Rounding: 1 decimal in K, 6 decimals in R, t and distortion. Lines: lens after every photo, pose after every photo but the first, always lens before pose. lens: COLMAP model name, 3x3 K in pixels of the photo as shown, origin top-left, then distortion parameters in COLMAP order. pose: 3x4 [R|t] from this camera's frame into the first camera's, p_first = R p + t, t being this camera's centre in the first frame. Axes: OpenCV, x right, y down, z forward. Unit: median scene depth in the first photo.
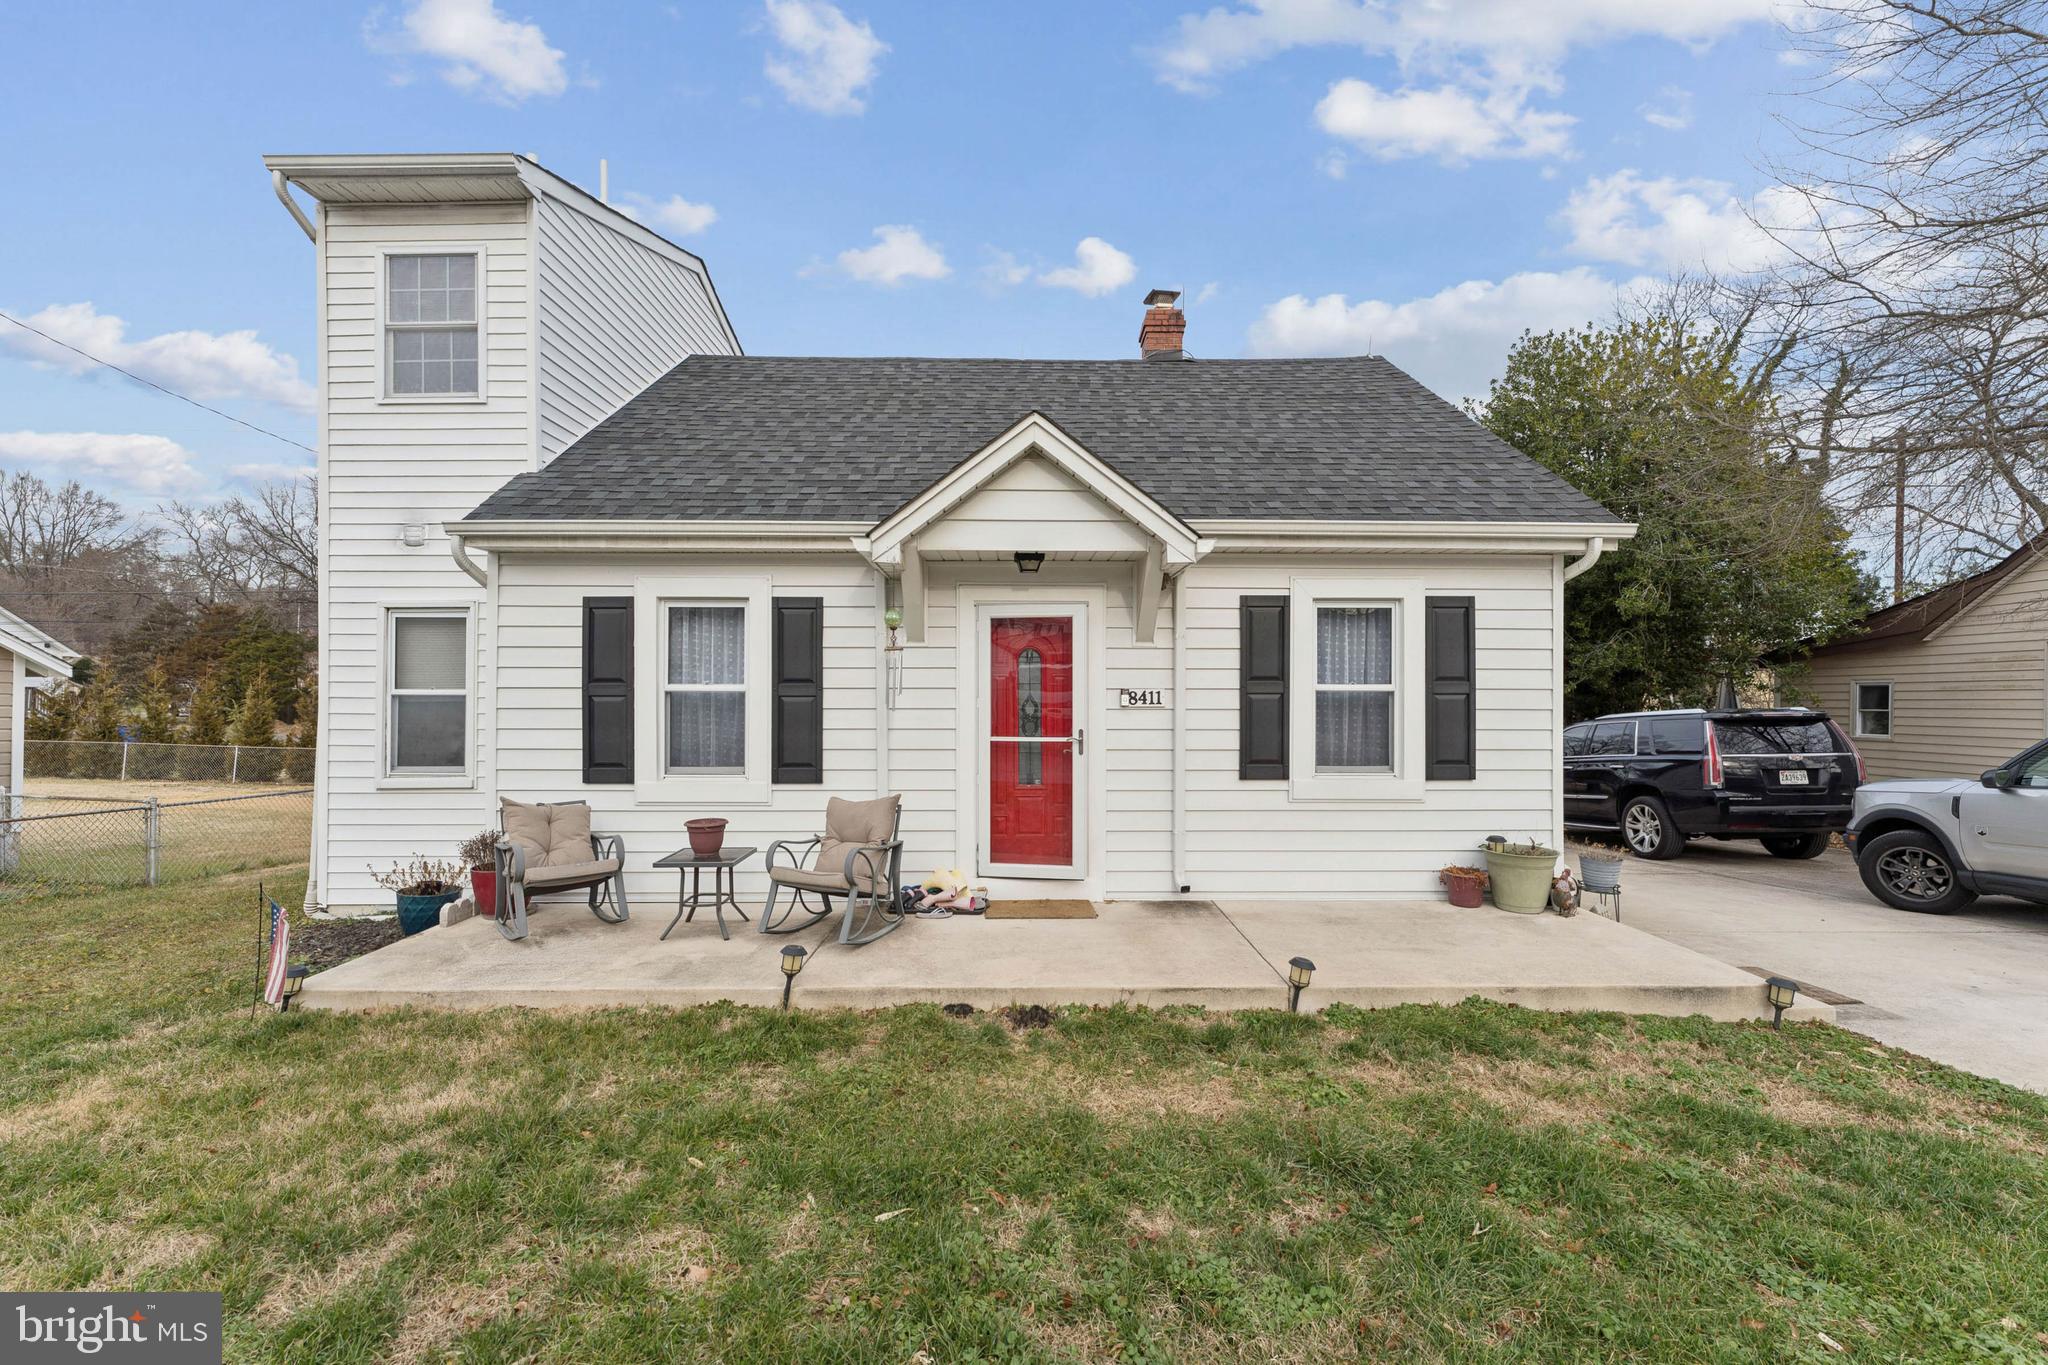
lens RADIAL K [[825.4, 0, 1015.4], [0, 825.4, 683.1], [0, 0, 1]] dist [-0.000607, 0.000013]
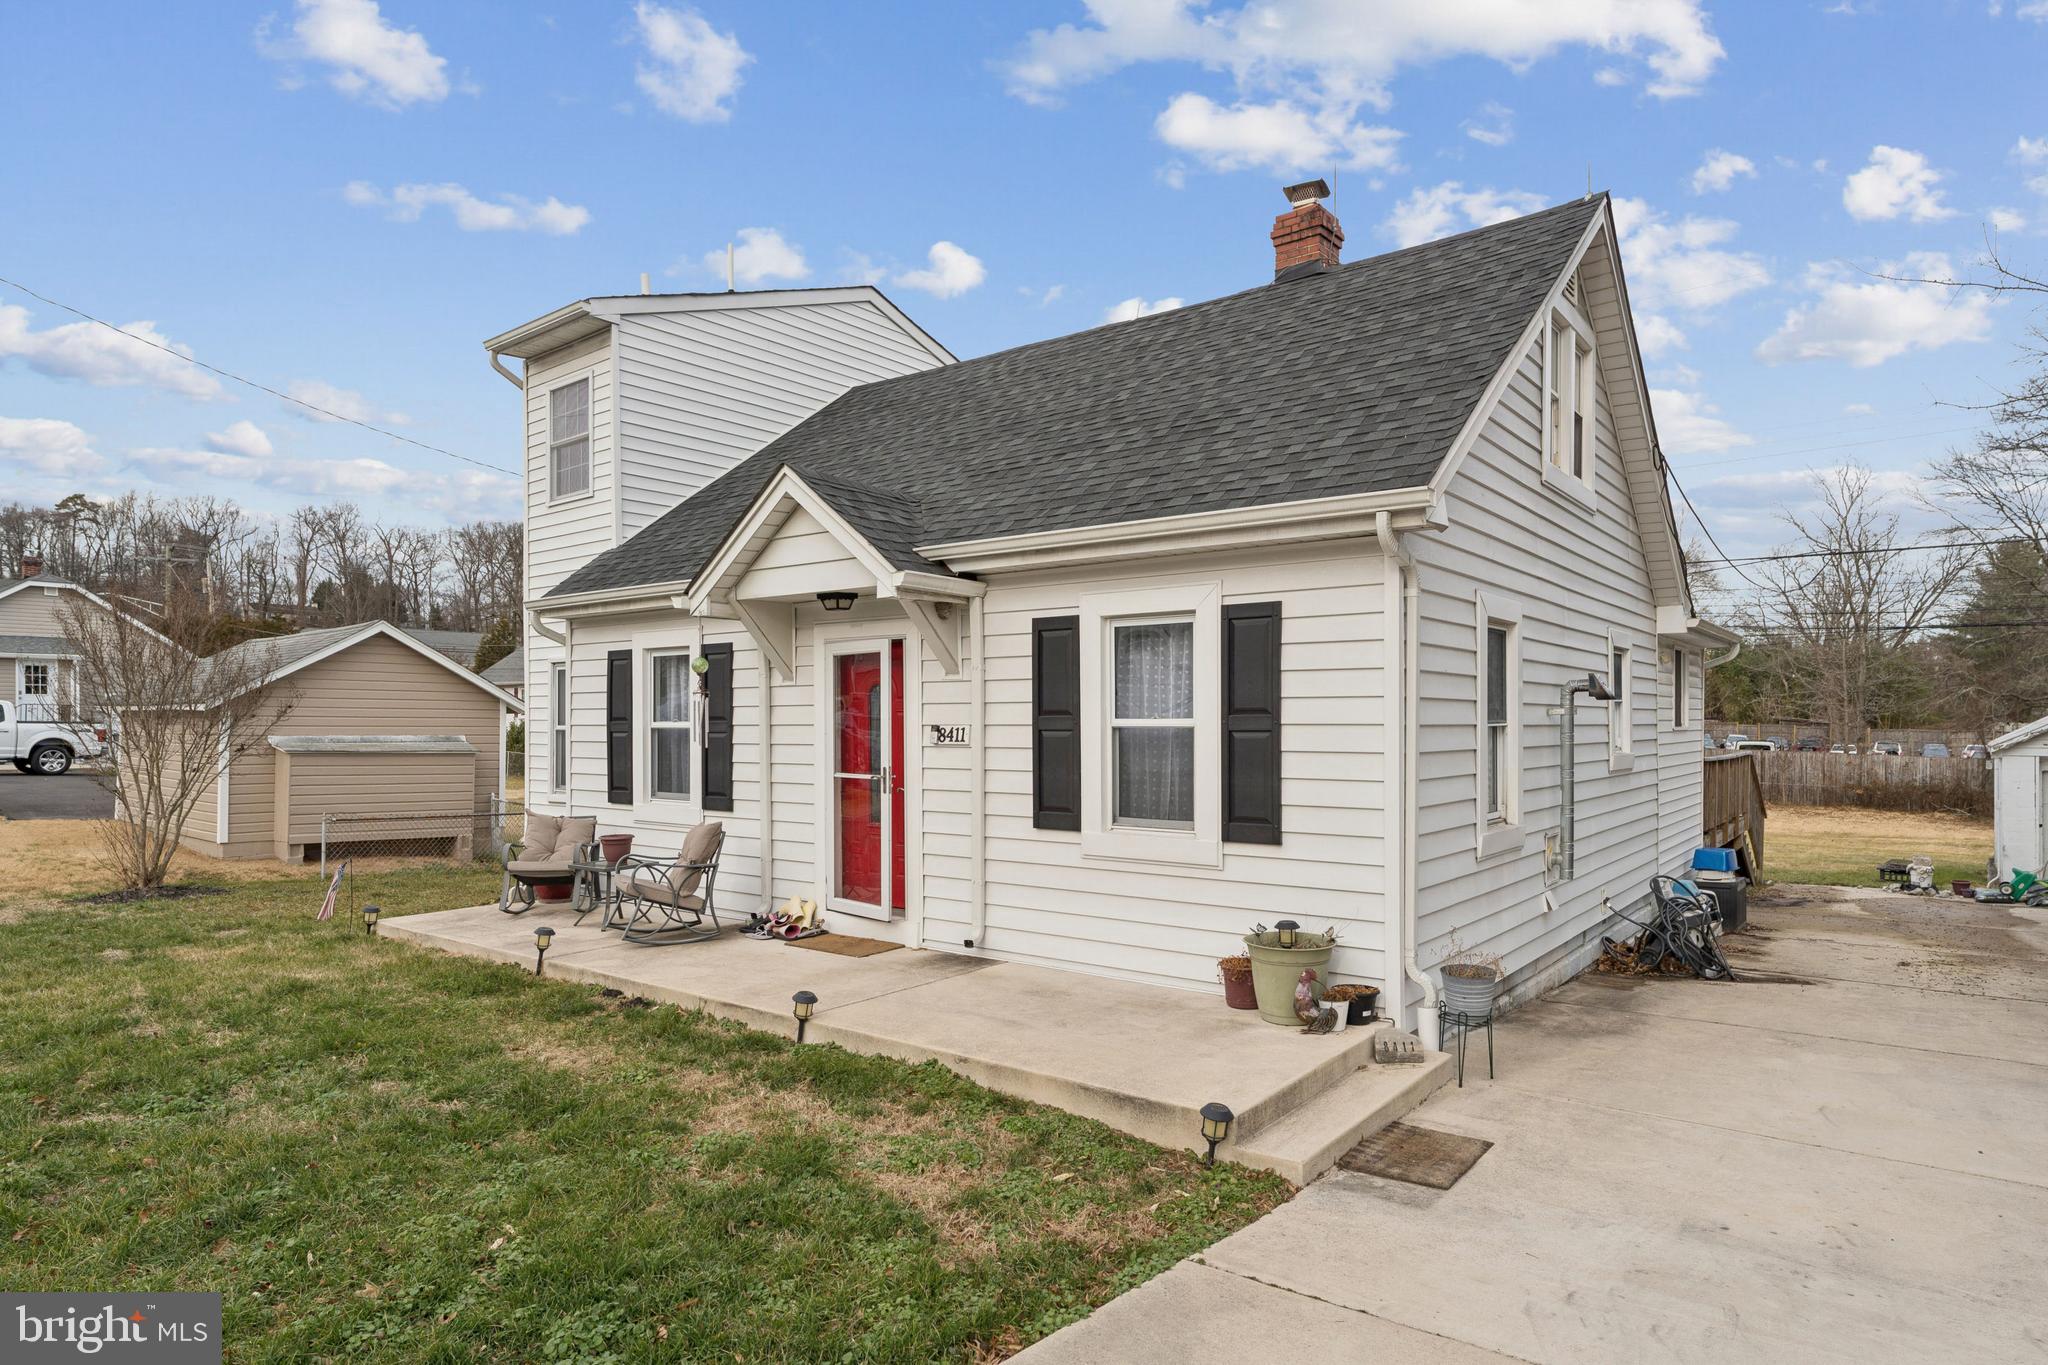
lens RADIAL K [[1131.1, 0, 1018.2], [0, 1131.1, 717.5], [0, 0, 1]] dist [0.018962, -0.000584]
pose [[0.789659, -0.006403, -0.613513, 0.997816], [0.009403, 0.999954, 0.001667, -0.003189], [0.613474, -0.007086, 0.789683, 0.040946]]
